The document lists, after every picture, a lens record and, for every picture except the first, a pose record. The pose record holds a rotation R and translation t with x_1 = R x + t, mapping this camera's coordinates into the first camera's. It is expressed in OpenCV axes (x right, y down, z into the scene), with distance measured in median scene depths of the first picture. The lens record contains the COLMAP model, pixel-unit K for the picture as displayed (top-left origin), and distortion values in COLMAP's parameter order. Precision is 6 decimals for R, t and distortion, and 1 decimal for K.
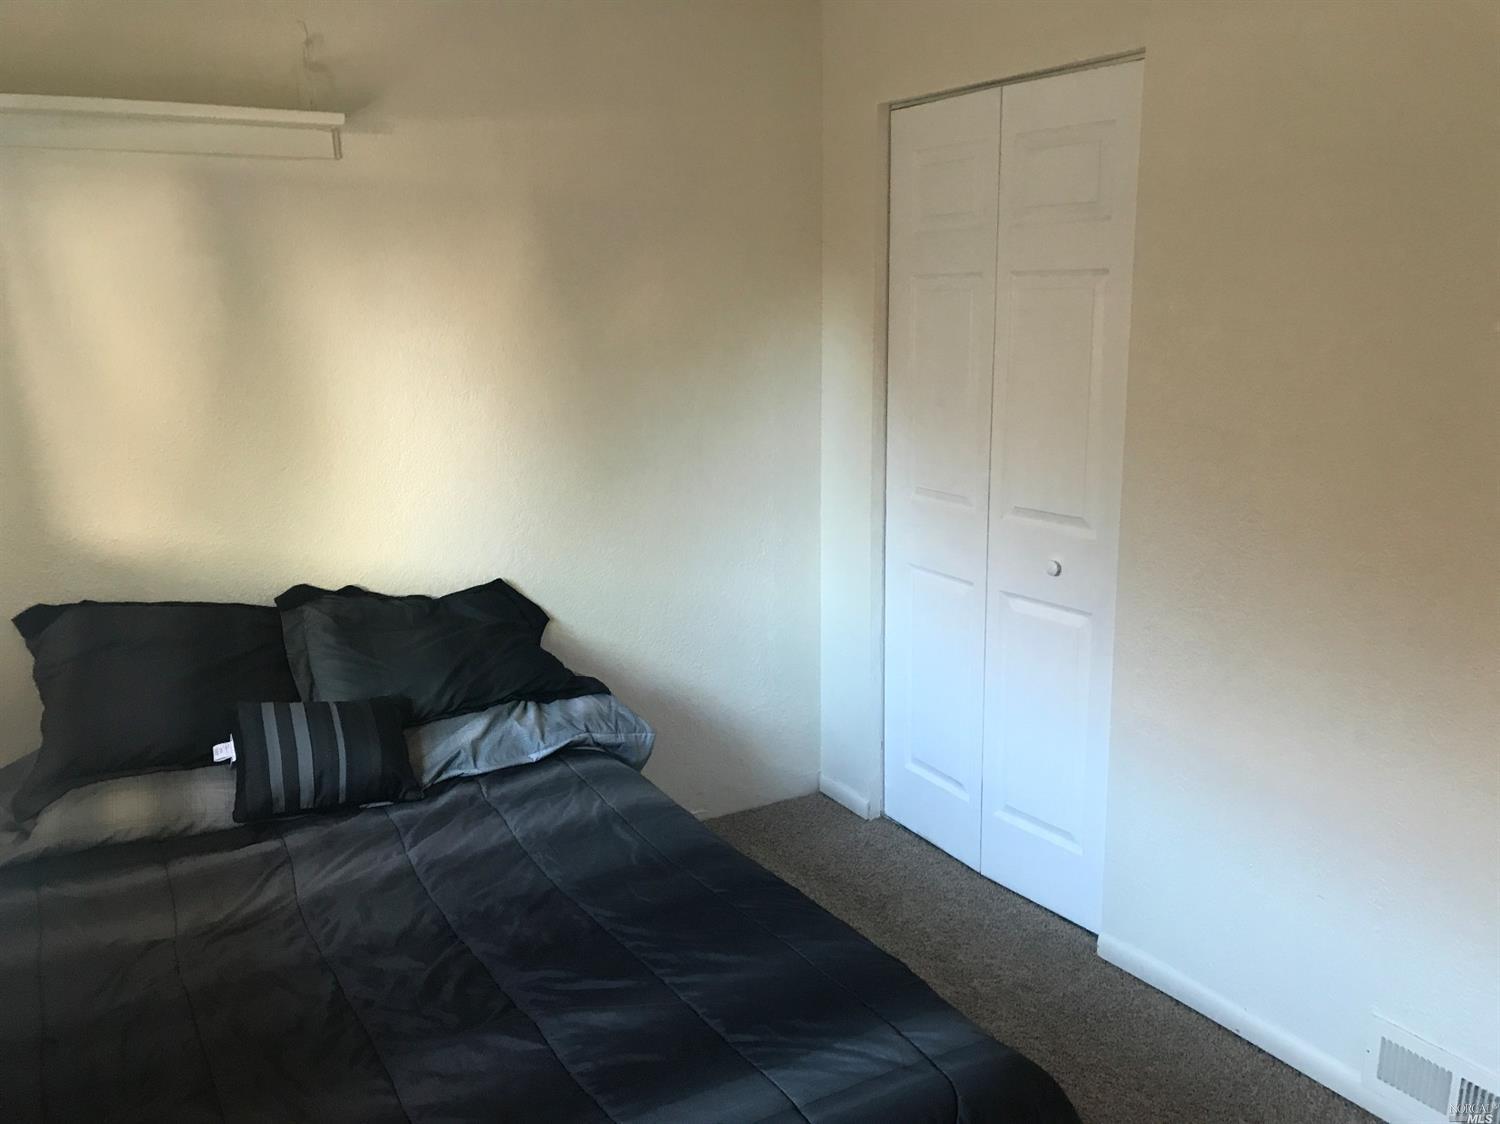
lens RADIAL K [[1218.1, 0, 750.0], [0, 1218.1, 562.0], [0, 0, 1]] dist [0.011496, 0.008371]
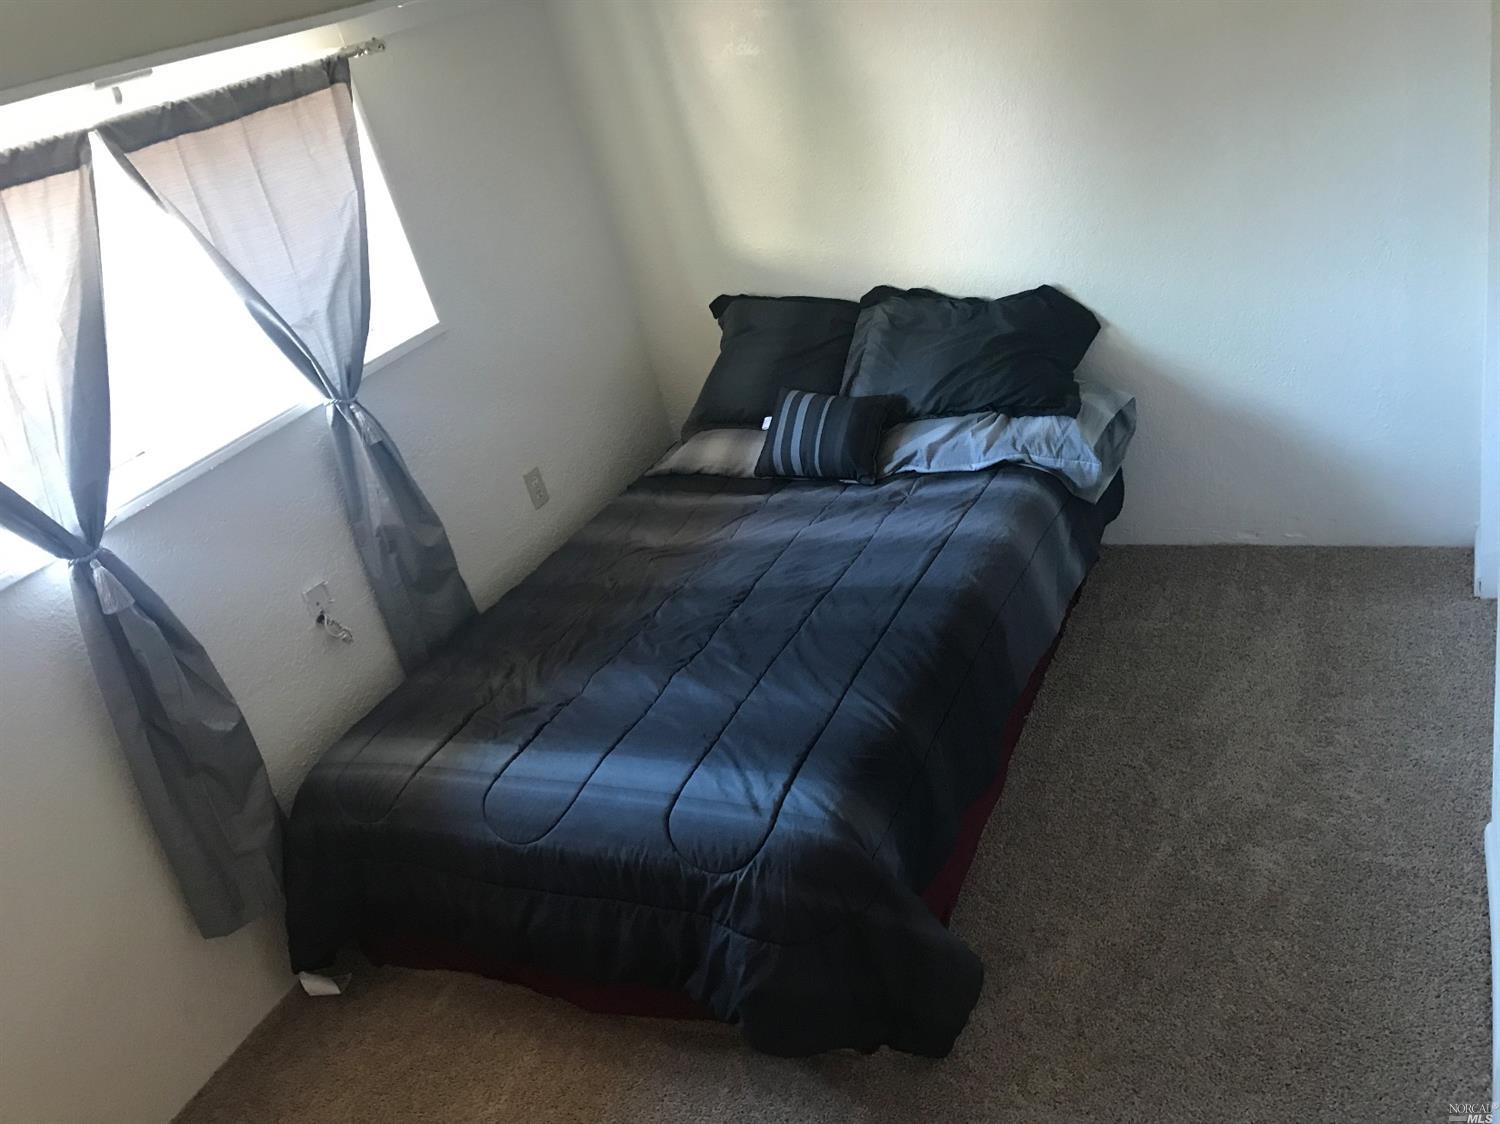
lens RADIAL K [[1218.1, 0, 750.0], [0, 1218.1, 562.0], [0, 0, 1]] dist [0.011496, 0.008371]
pose [[0.529631, 0.270362, -0.803987, 0.643960], [0.054577, 0.935017, 0.350377, -0.164571], [0.846471, -0.229449, 0.480459, 0.260497]]
